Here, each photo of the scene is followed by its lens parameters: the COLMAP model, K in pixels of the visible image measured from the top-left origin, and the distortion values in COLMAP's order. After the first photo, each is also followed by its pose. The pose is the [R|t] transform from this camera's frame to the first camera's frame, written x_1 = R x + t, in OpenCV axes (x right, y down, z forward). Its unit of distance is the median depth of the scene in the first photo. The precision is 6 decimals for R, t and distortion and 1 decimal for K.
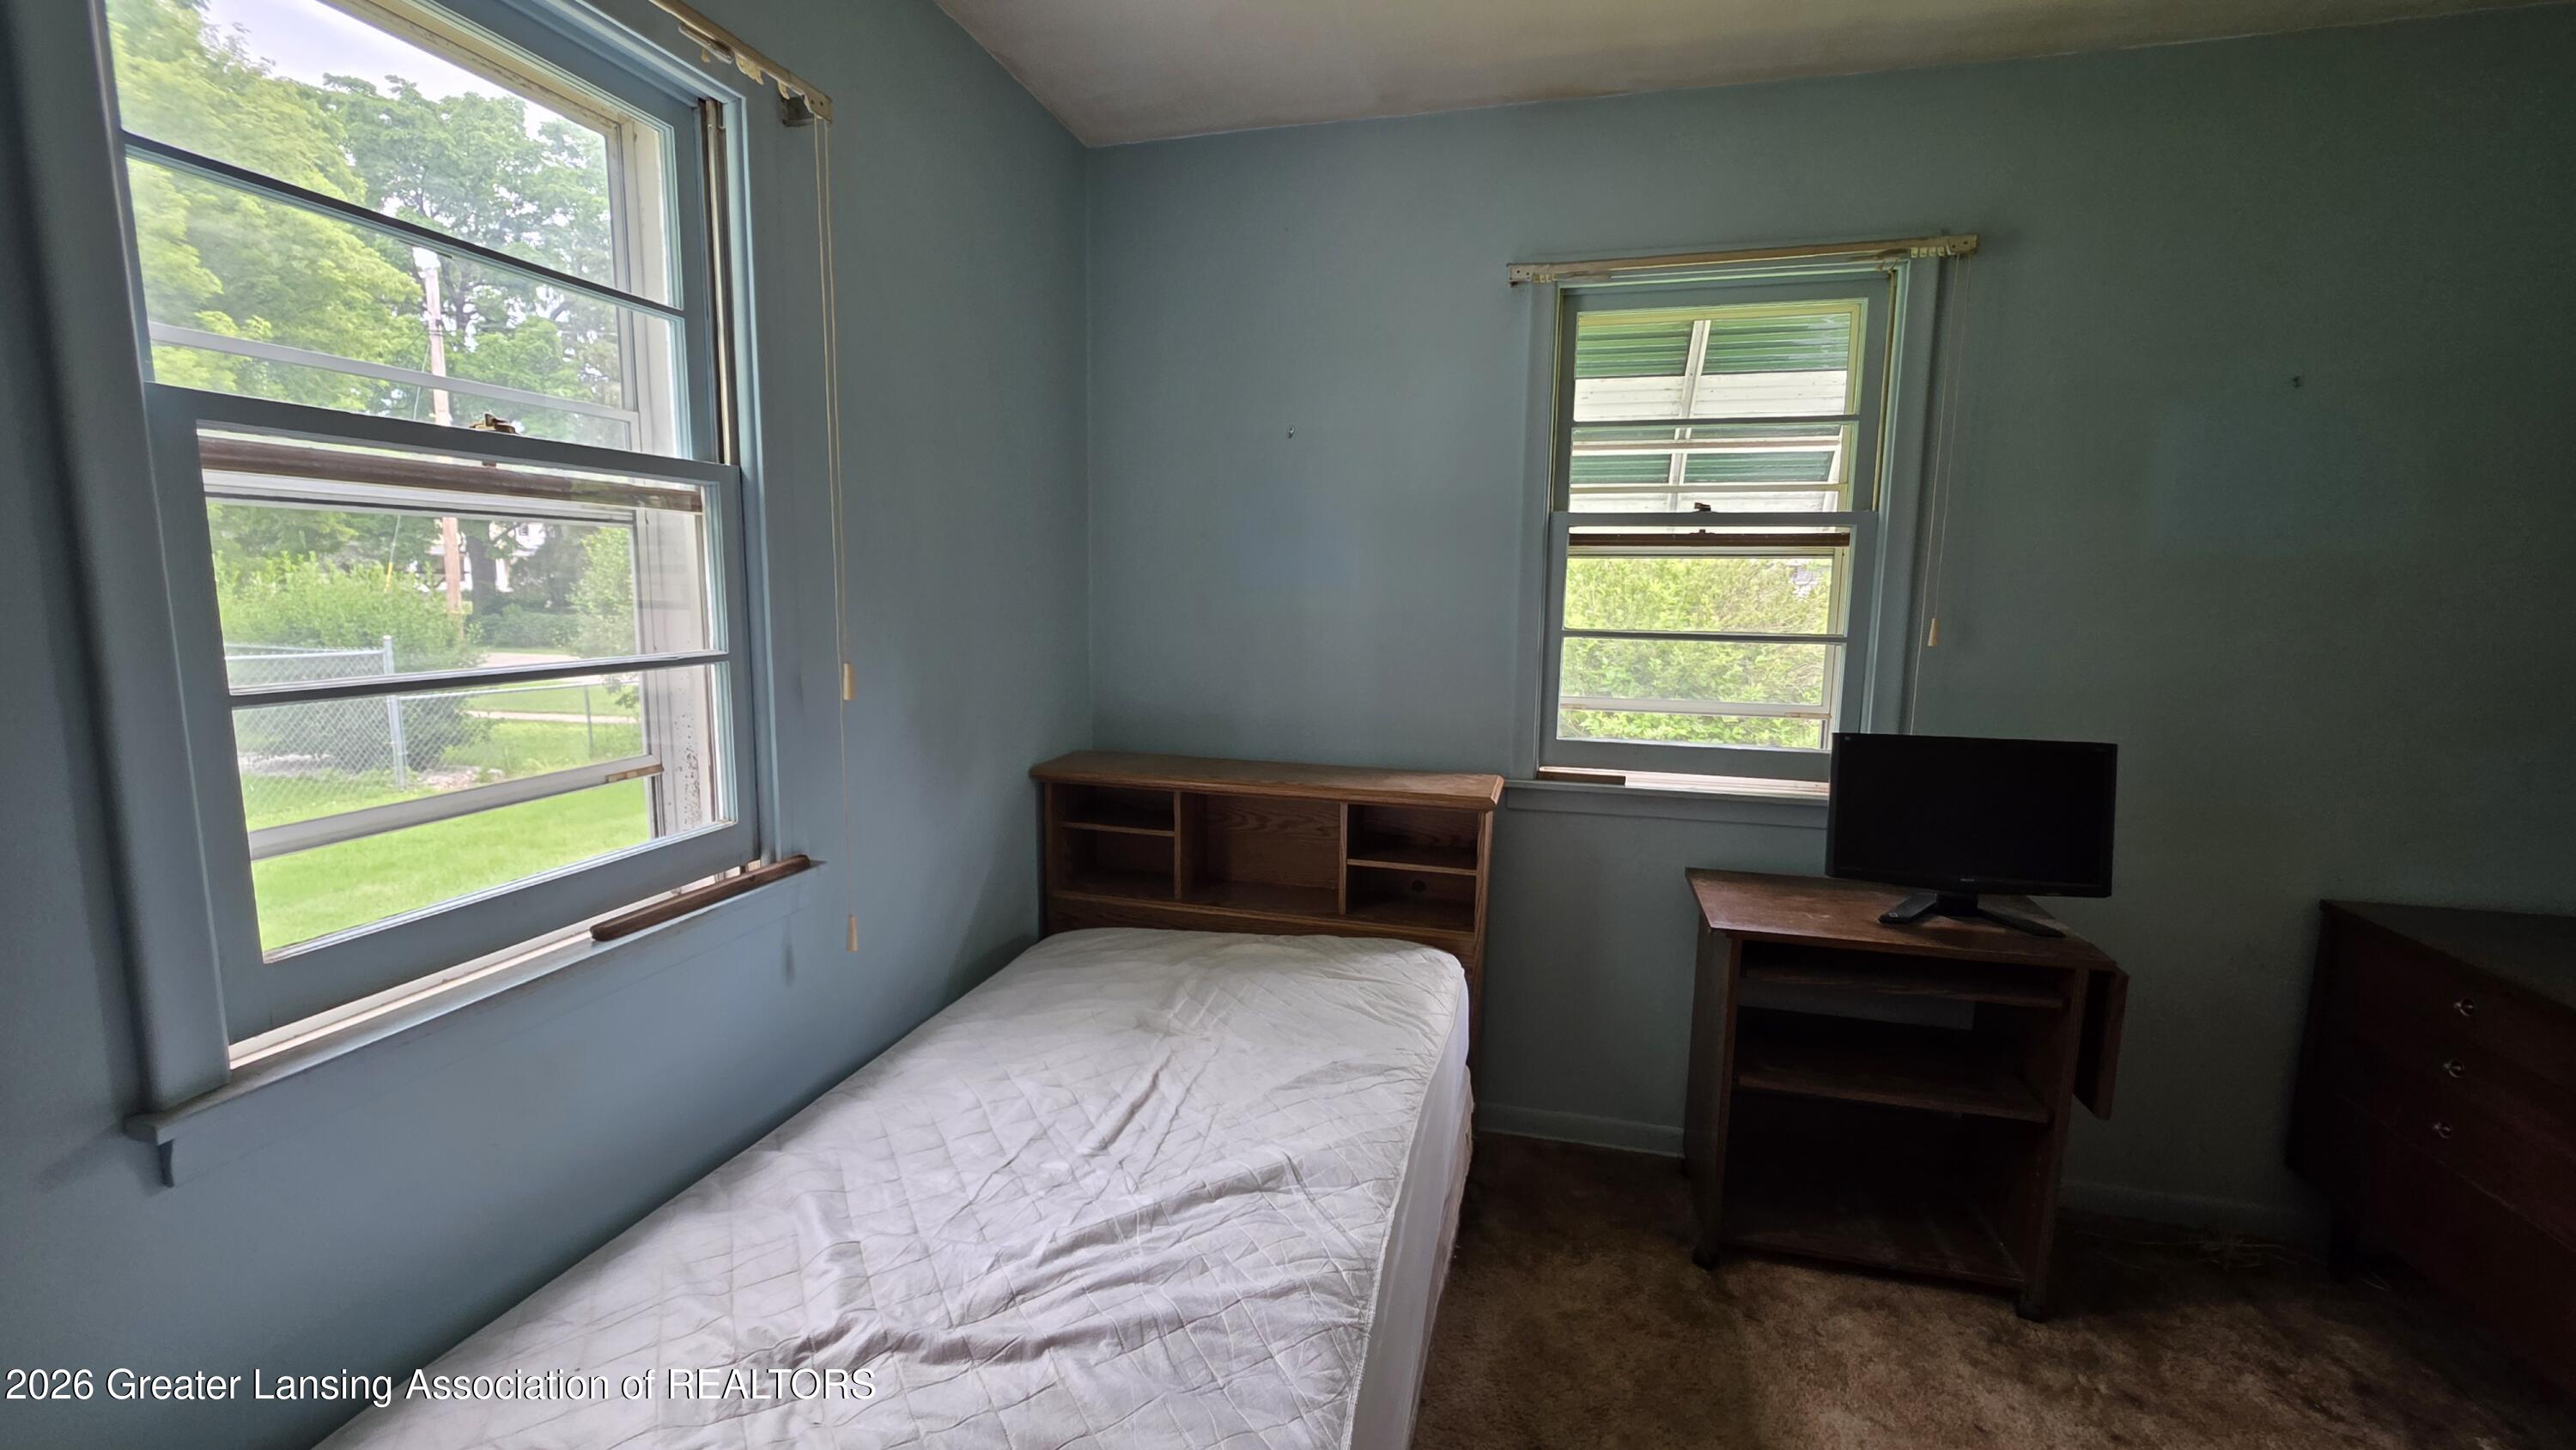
lens RADIAL K [[1036.6, 0, 1294.2], [0, 1036.6, 714.3], [0, 0, 1]] dist [-0.003442, 0.002120]
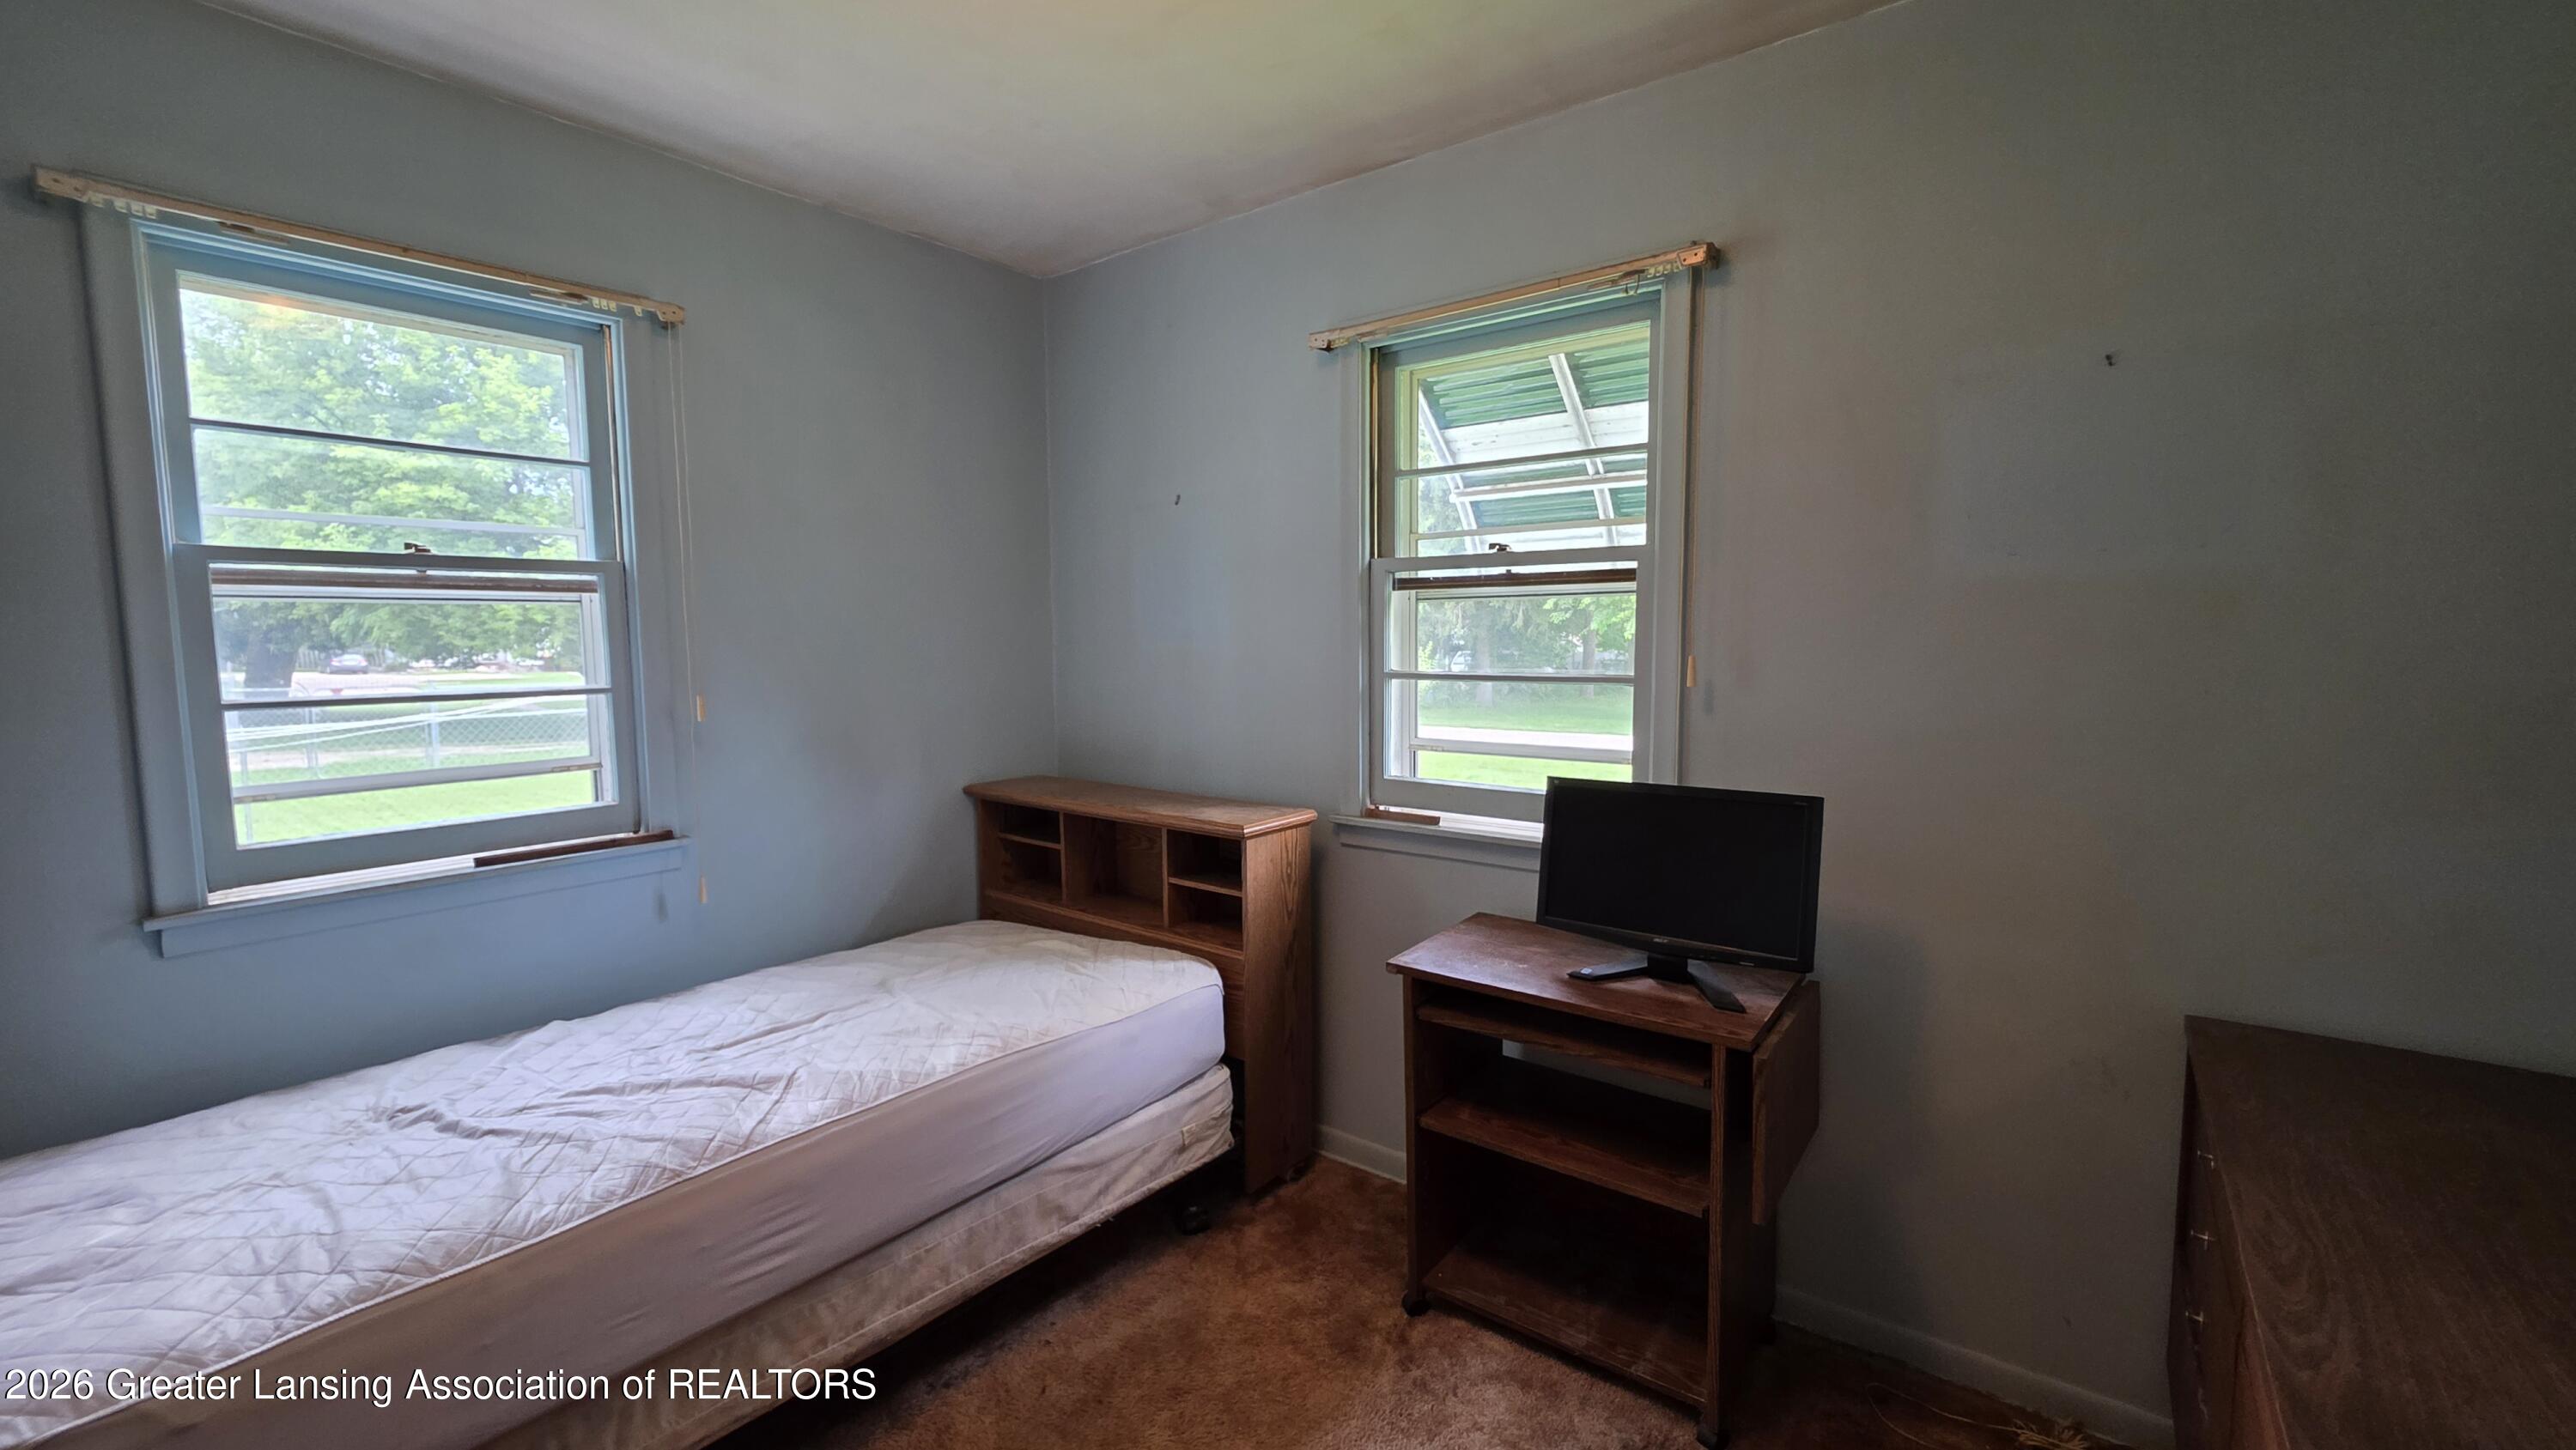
lens RADIAL K [[1036.6, 0, 1256.5], [0, 1036.6, 718.1], [0, 0, 1]] dist [-0.003442, 0.002120]
pose [[0.917914, 0.013340, -0.396554, 0.651778], [-0.031039, 0.998786, -0.038249, 0.009126], [0.395563, 0.047418, 0.917214, 0.007467]]
